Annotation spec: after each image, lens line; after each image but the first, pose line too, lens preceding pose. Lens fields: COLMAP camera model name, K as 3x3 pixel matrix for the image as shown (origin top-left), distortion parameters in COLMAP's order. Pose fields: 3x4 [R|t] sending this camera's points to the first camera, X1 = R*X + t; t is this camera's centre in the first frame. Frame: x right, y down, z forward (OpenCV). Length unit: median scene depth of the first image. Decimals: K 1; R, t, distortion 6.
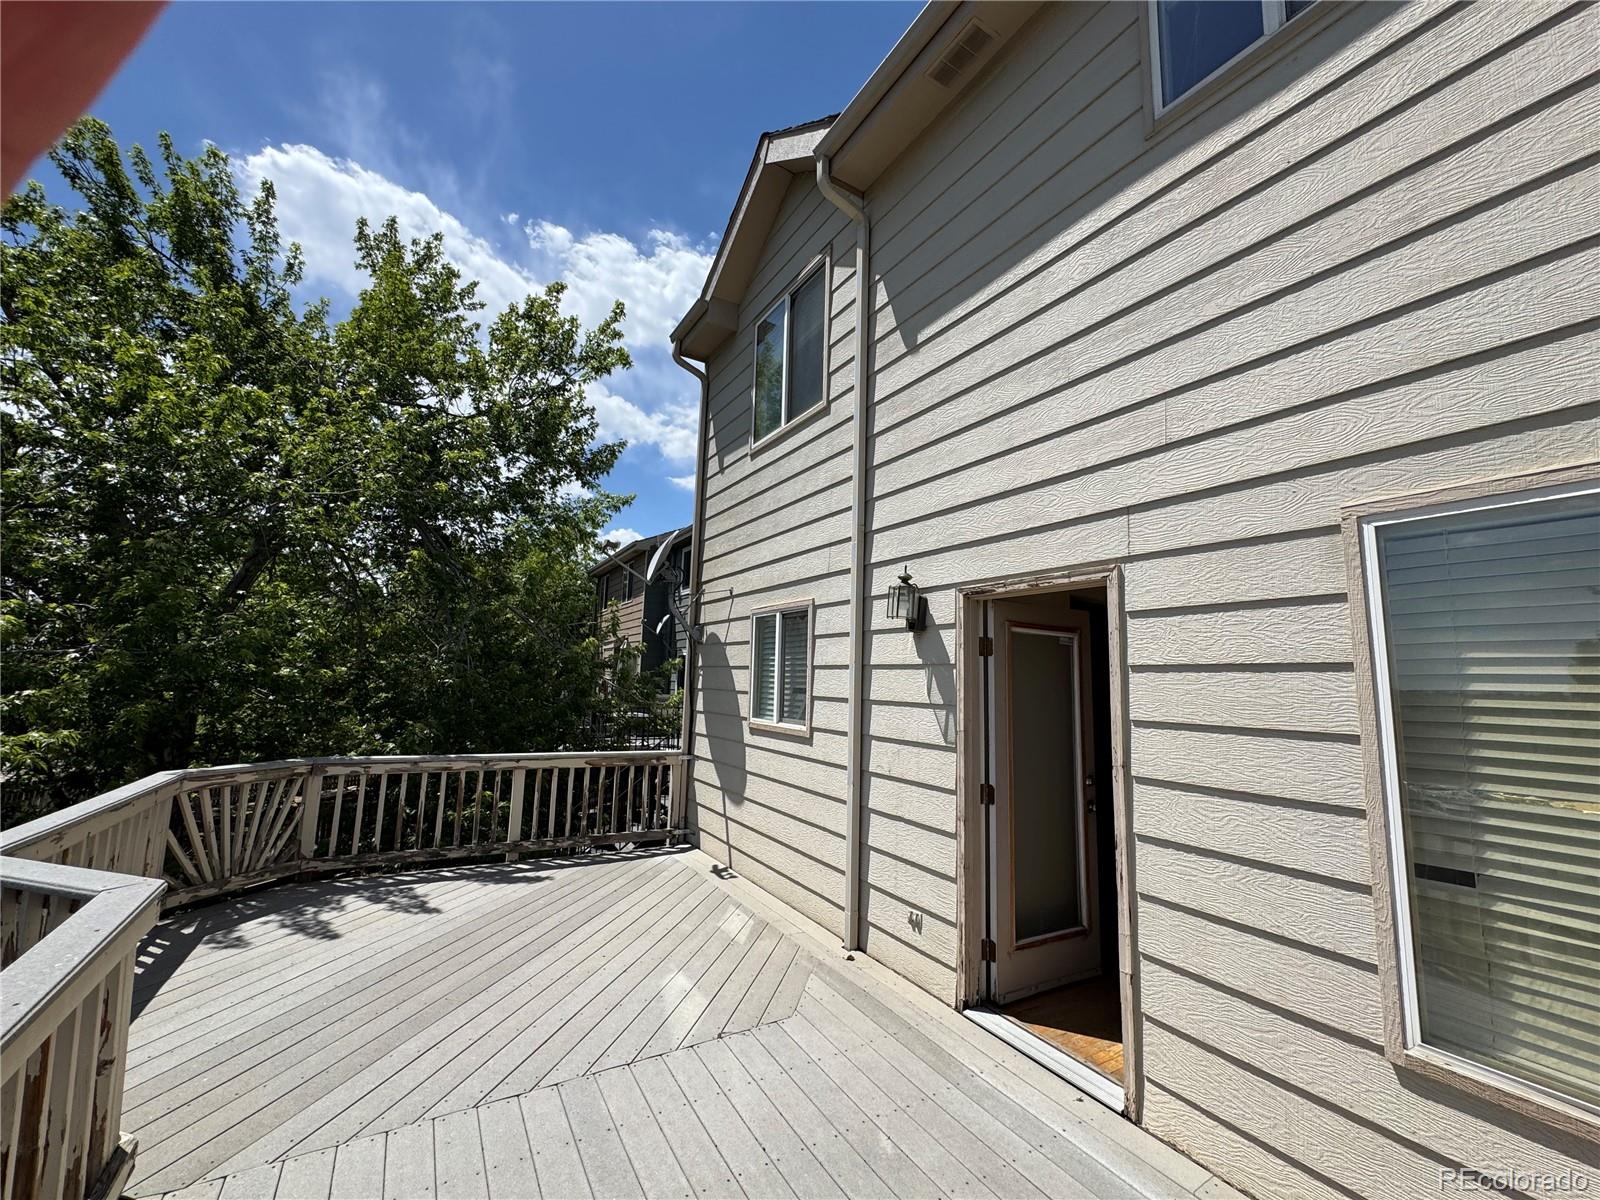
lens RADIAL K [[637.1, 0, 797.5], [0, 637.1, 595.3], [0, 0, 1]] dist [0.000583, 0.000102]
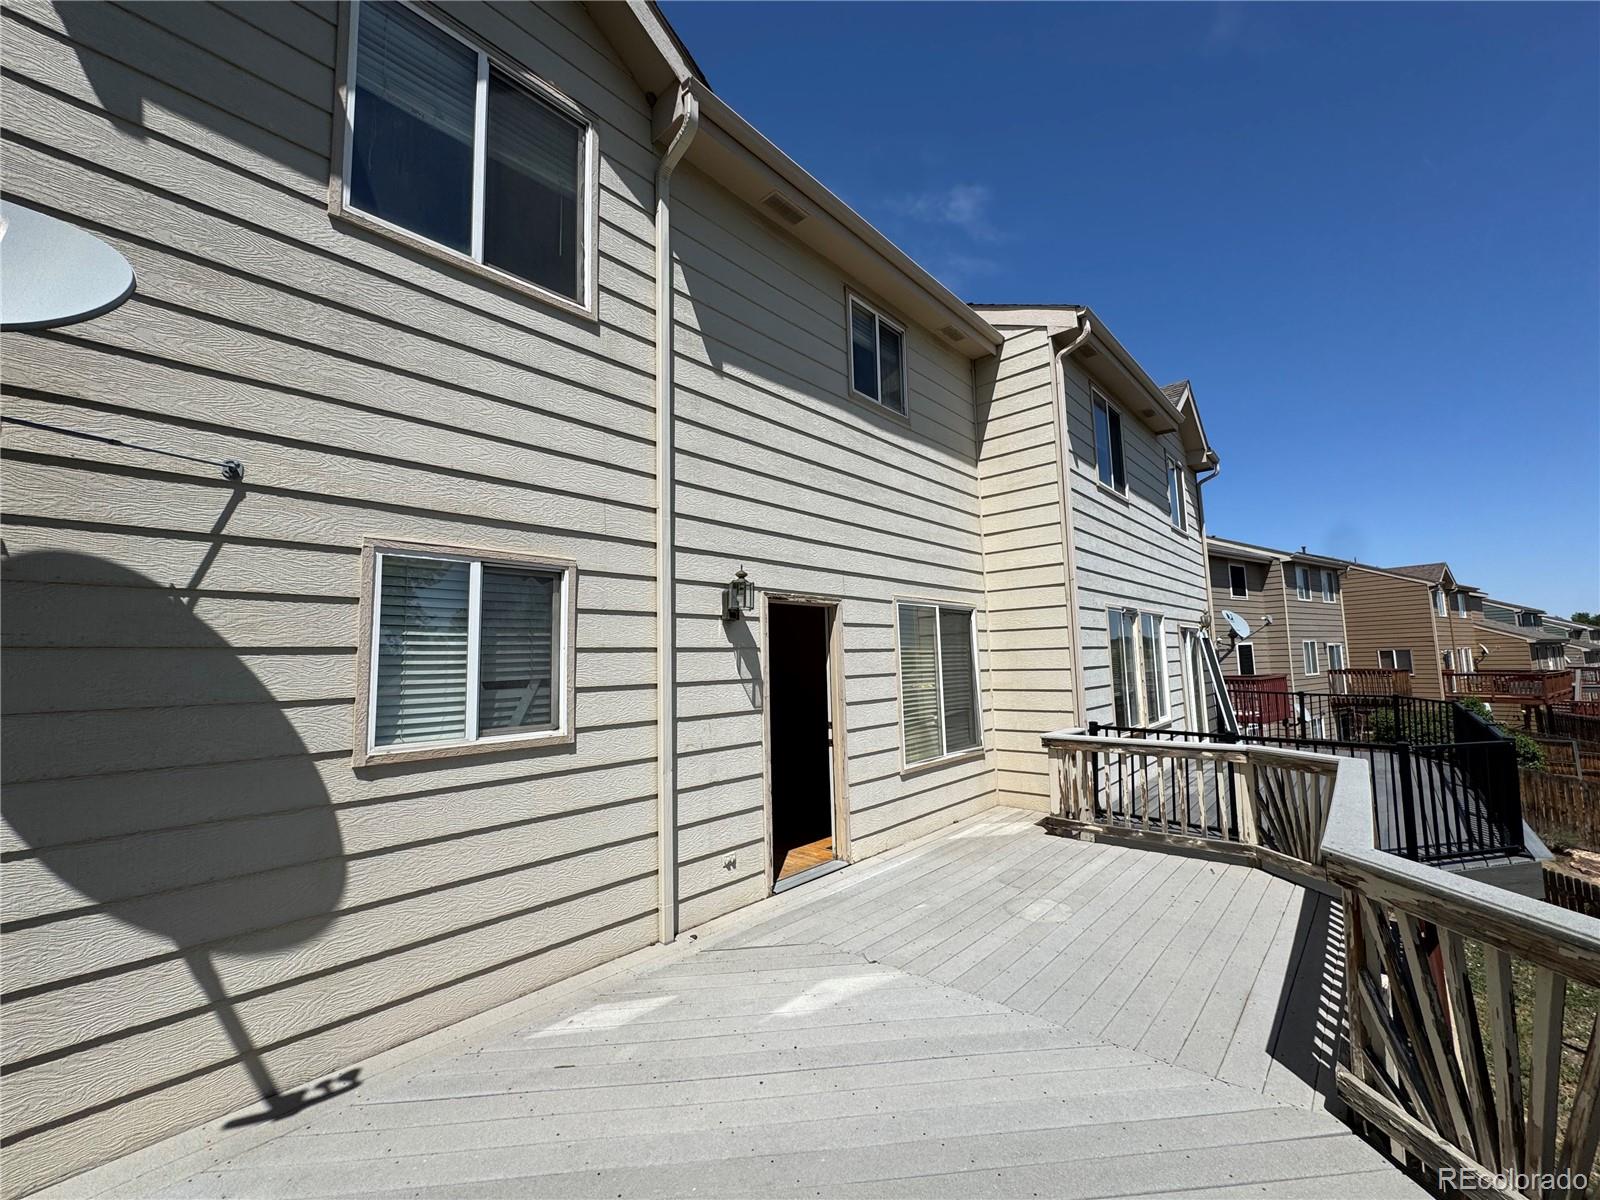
lens RADIAL K [[637.1, 0, 795.9], [0, 637.1, 605.8], [0, 0, 1]] dist [0.000583, 0.000102]
pose [[-0.276263, 0.073785, 0.958245, -0.992293], [-0.102207, 0.989139, -0.105630, 0.144709], [-0.955632, -0.127121, -0.265722, 1.214201]]
